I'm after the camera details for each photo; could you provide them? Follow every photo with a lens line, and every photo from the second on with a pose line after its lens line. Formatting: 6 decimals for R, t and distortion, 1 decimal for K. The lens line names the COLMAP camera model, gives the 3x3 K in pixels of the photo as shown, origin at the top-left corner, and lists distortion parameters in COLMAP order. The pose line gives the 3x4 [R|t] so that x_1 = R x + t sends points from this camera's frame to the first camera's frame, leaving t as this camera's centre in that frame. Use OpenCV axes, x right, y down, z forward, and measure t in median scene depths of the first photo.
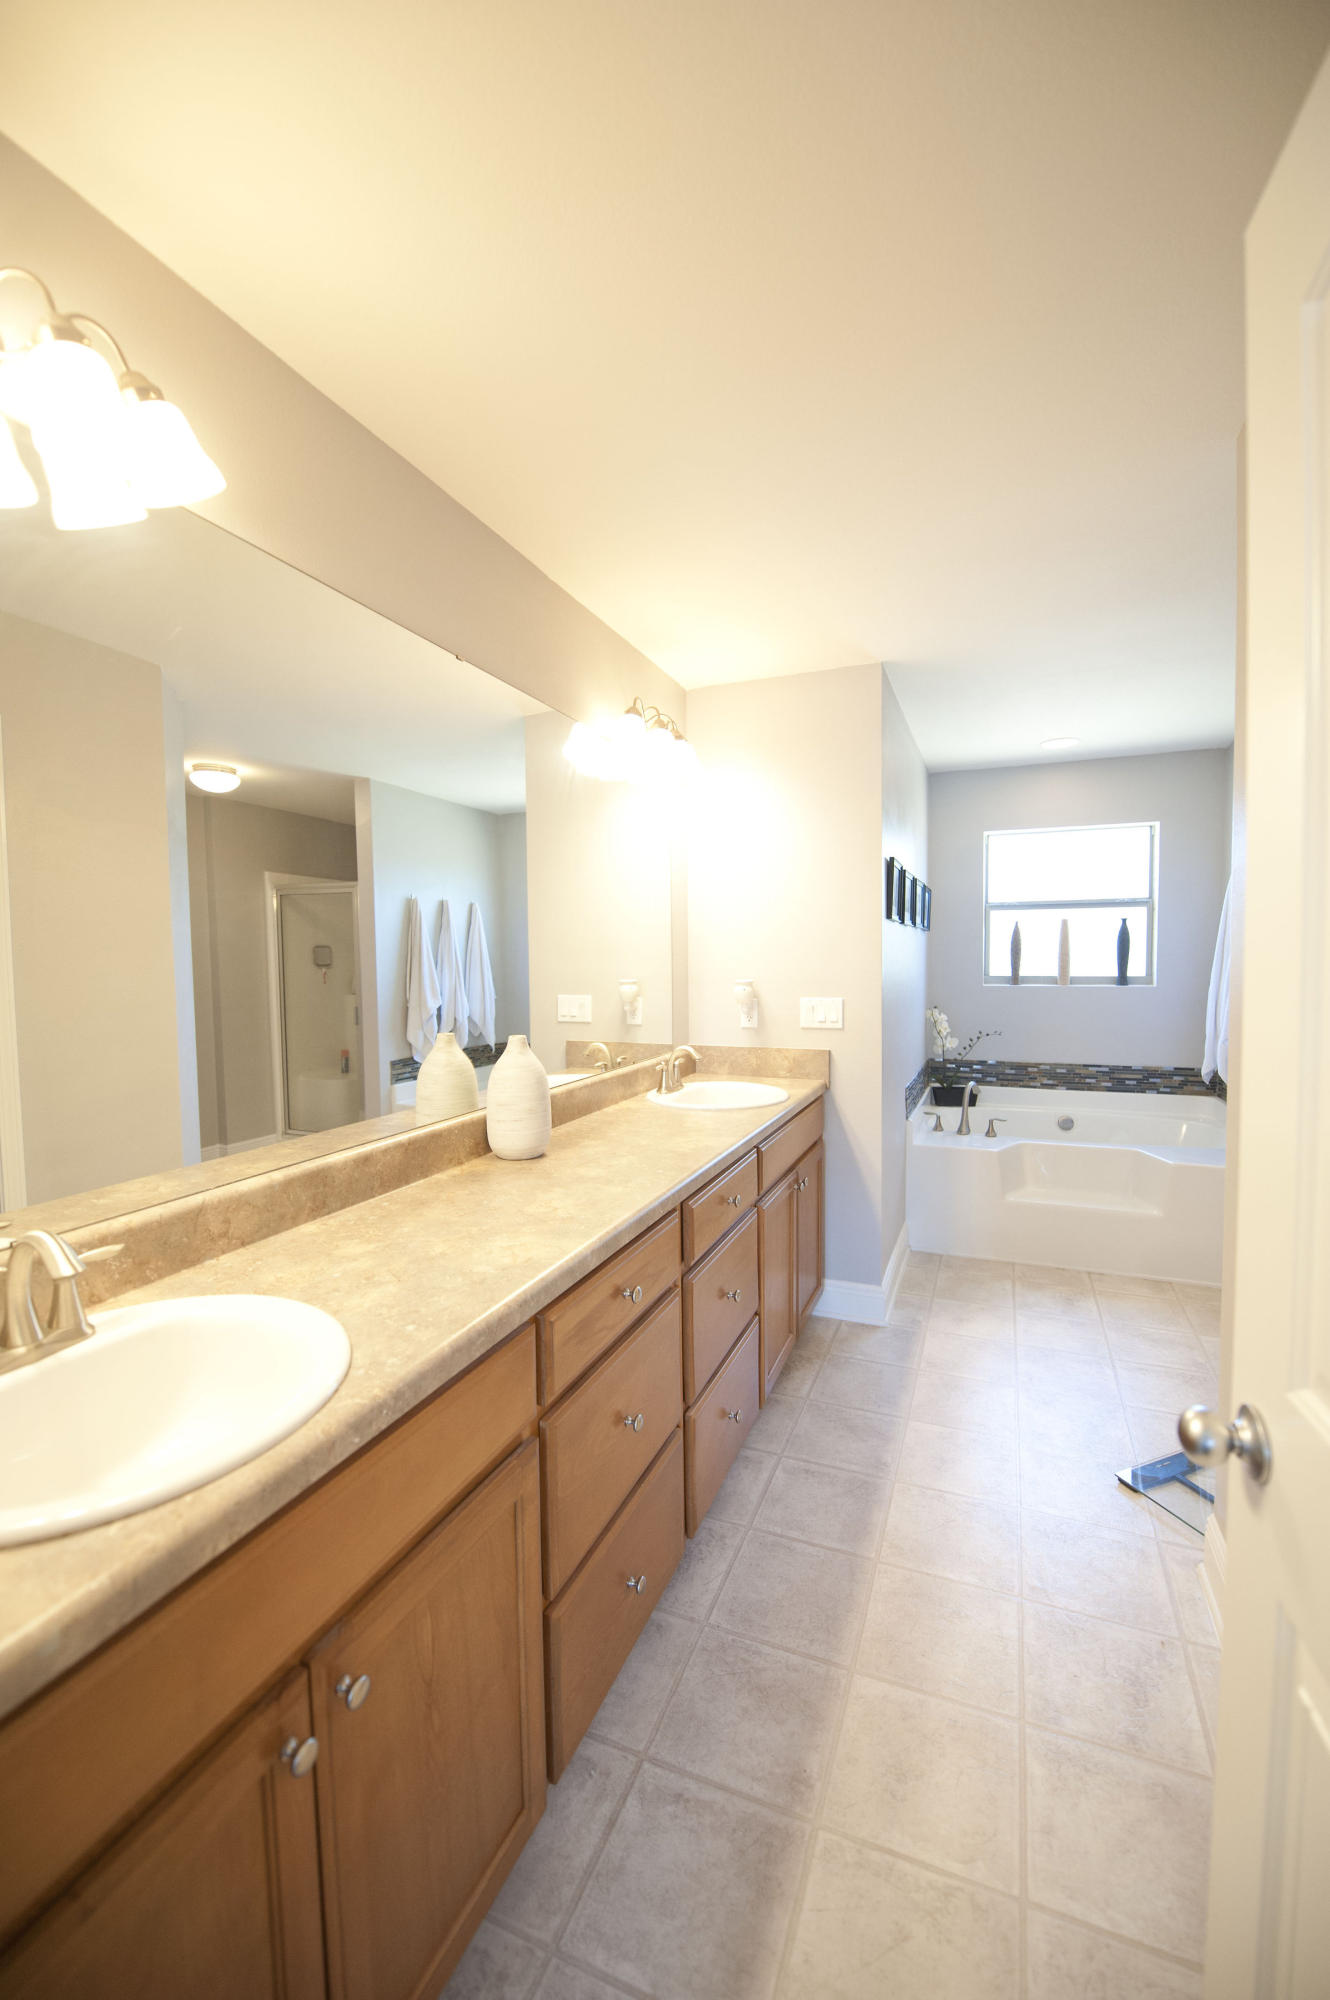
lens RADIAL K [[798.7, 0, 677.3], [0, 798.7, 996.8], [0, 0, 1]] dist [-0.009571, -0.004780]
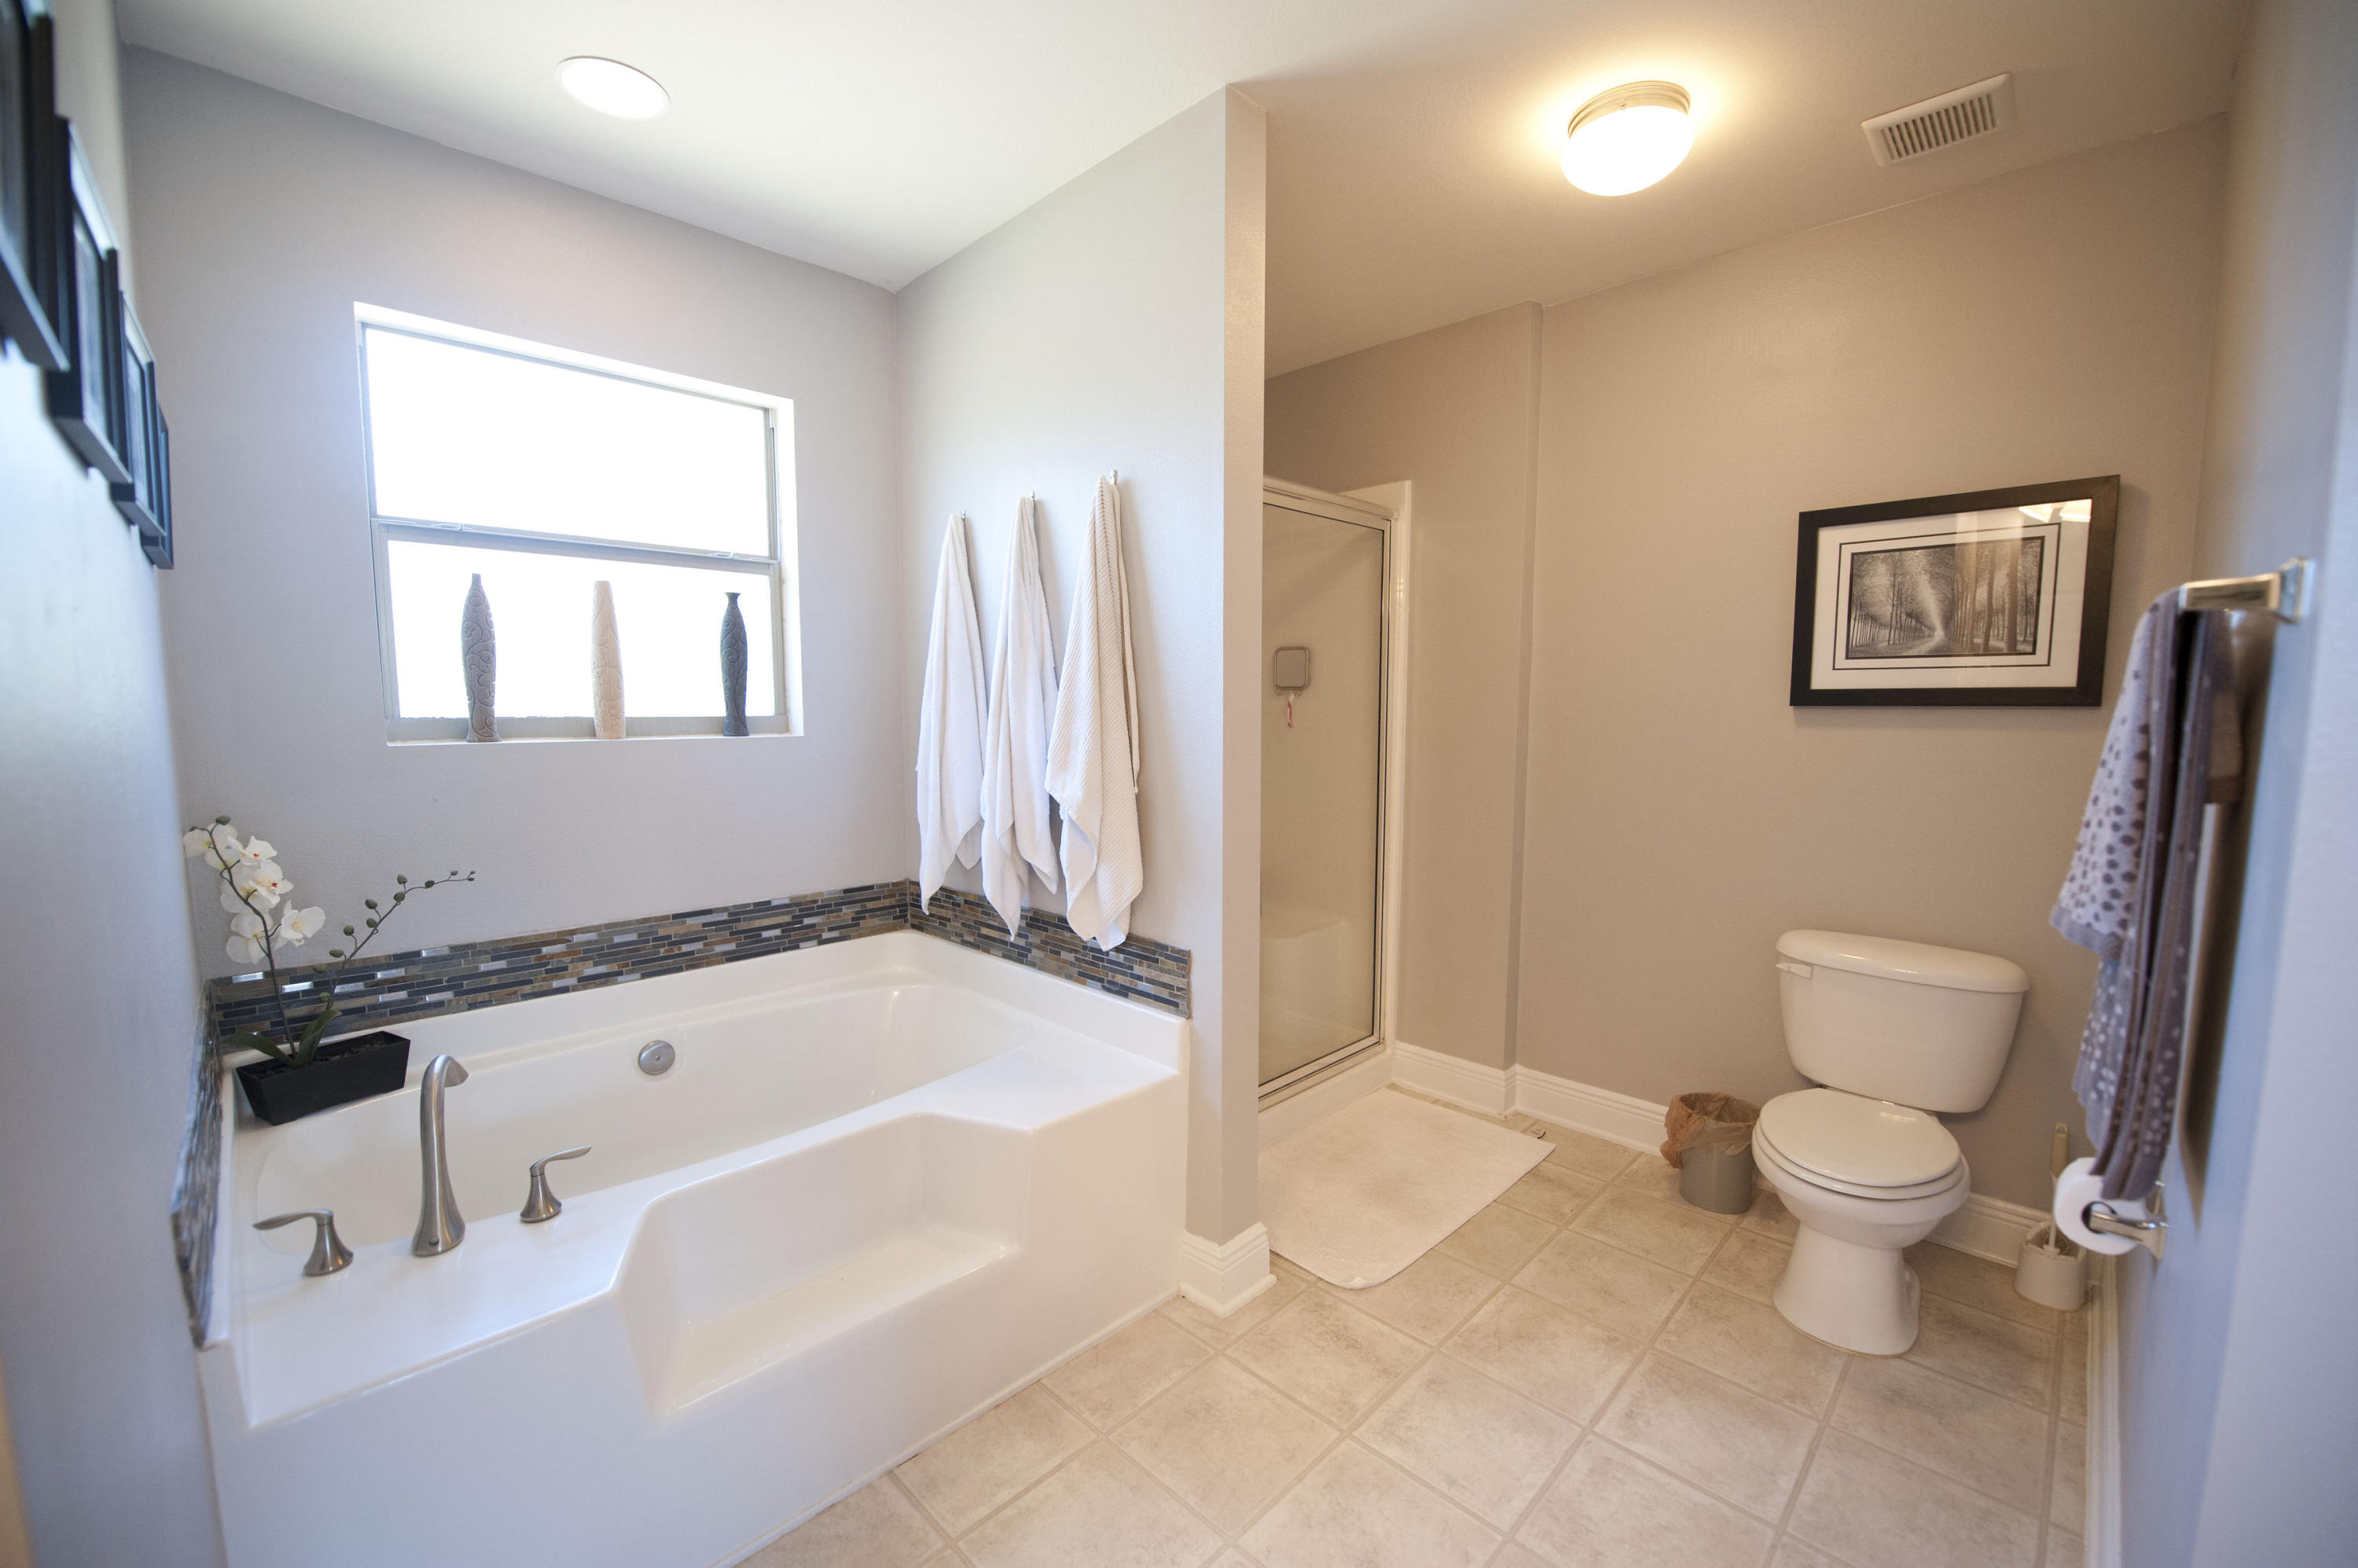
lens RADIAL K [[941.7, 0, 1186.9], [0, 941.7, 799.5], [0, 0, 1]] dist [-0.009571, -0.004780]
pose [[0.381920, -0.083039, 0.920457, 0.139056], [0.039594, 0.996511, 0.073472, -0.006907], [-0.923347, 0.008385, 0.383875, 0.529196]]
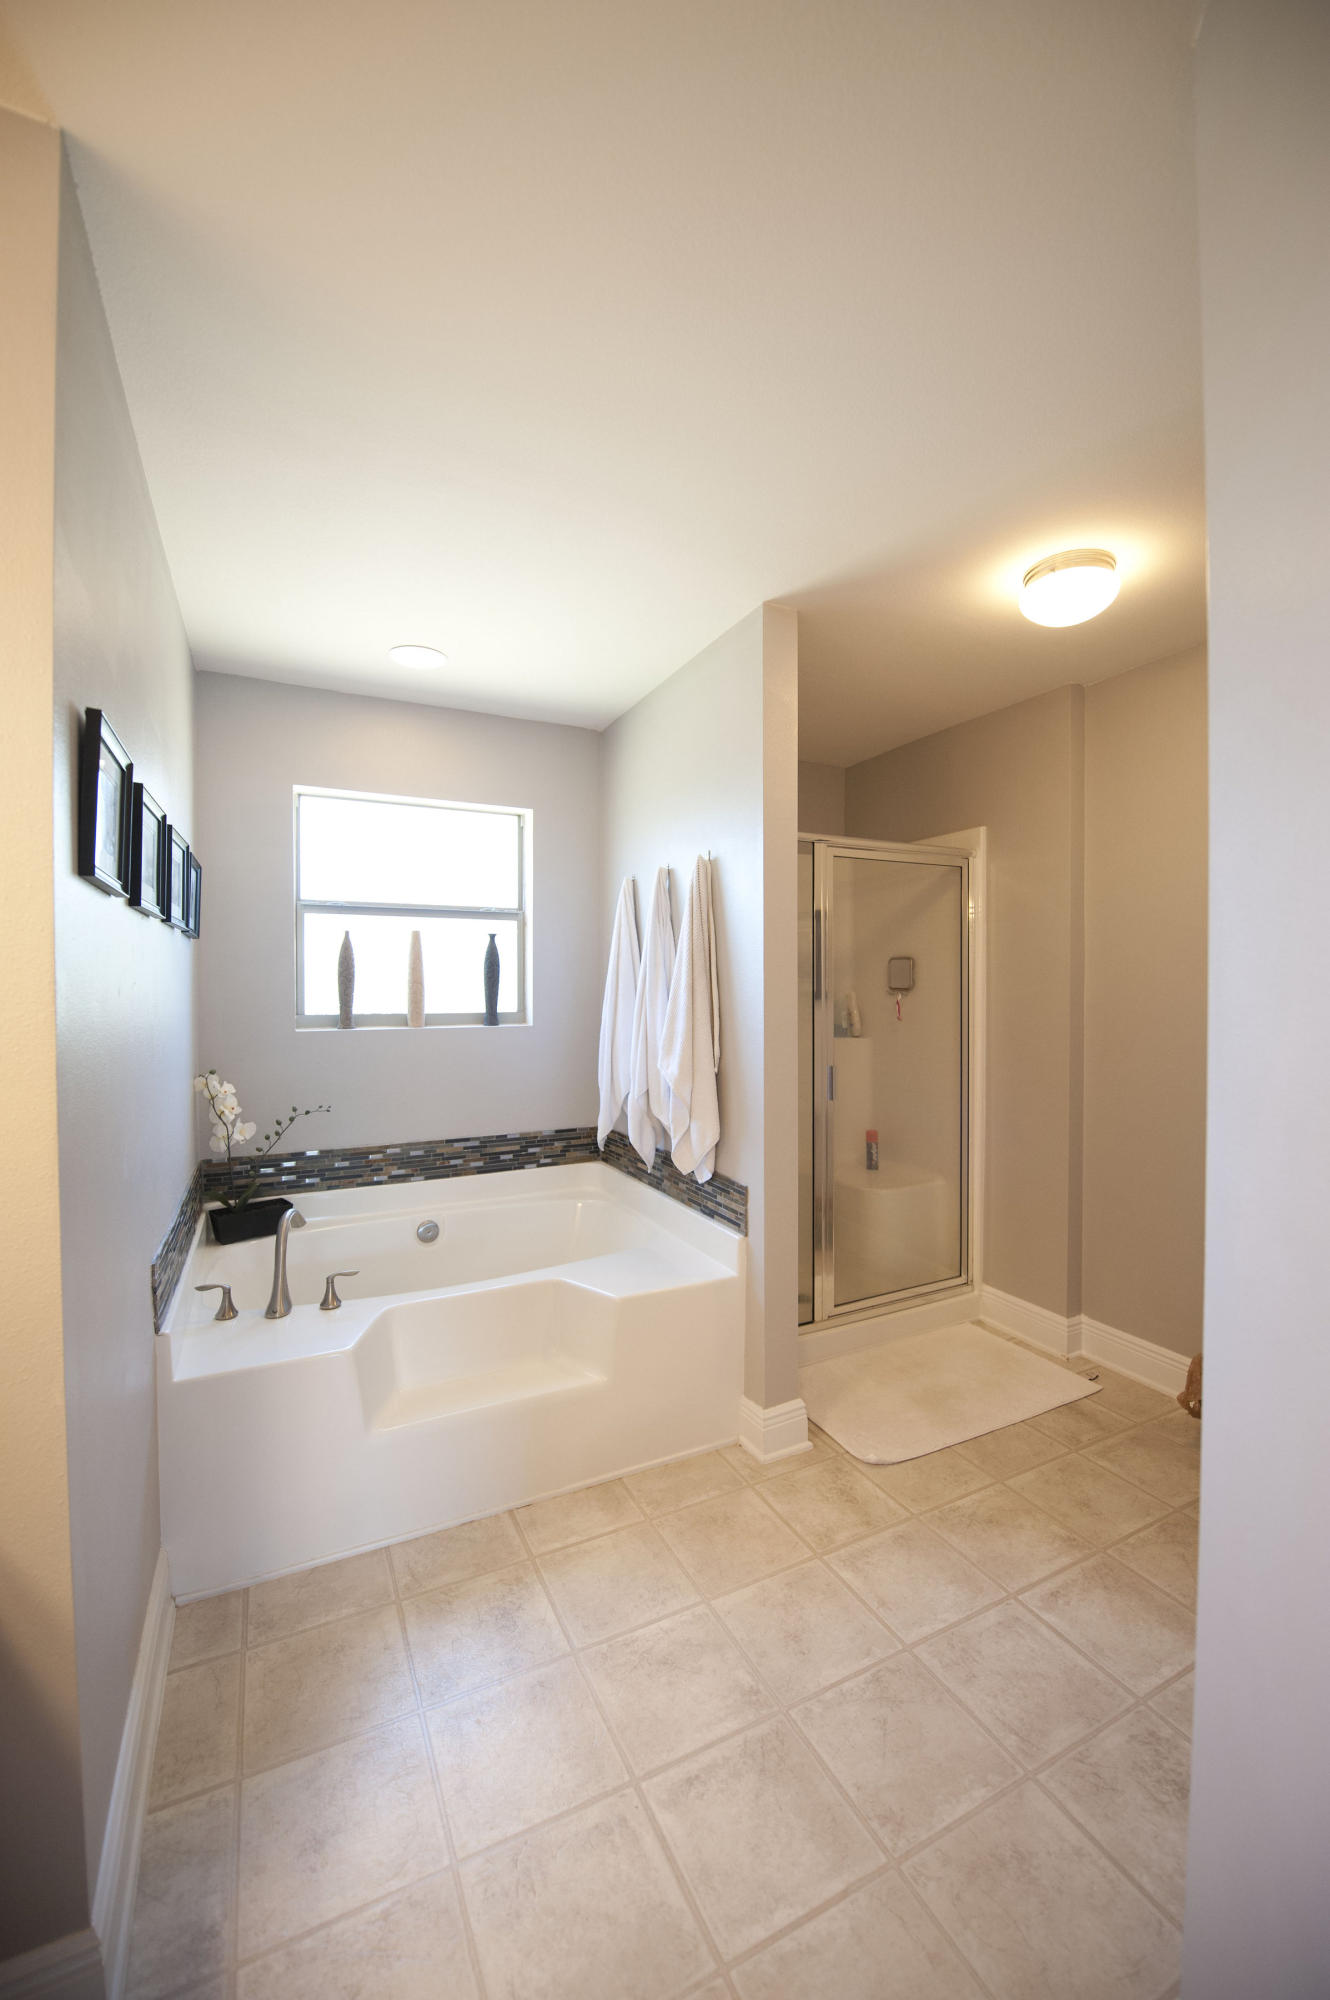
lens RADIAL K [[798.7, 0, 677.3], [0, 798.7, 996.8], [0, 0, 1]] dist [-0.009571, -0.004780]
pose [[0.657833, -0.002311, 0.753160, 0.116231], [0.031966, 0.999180, -0.024855, -0.016542], [-0.752485, 0.040426, 0.657368, 0.382102]]
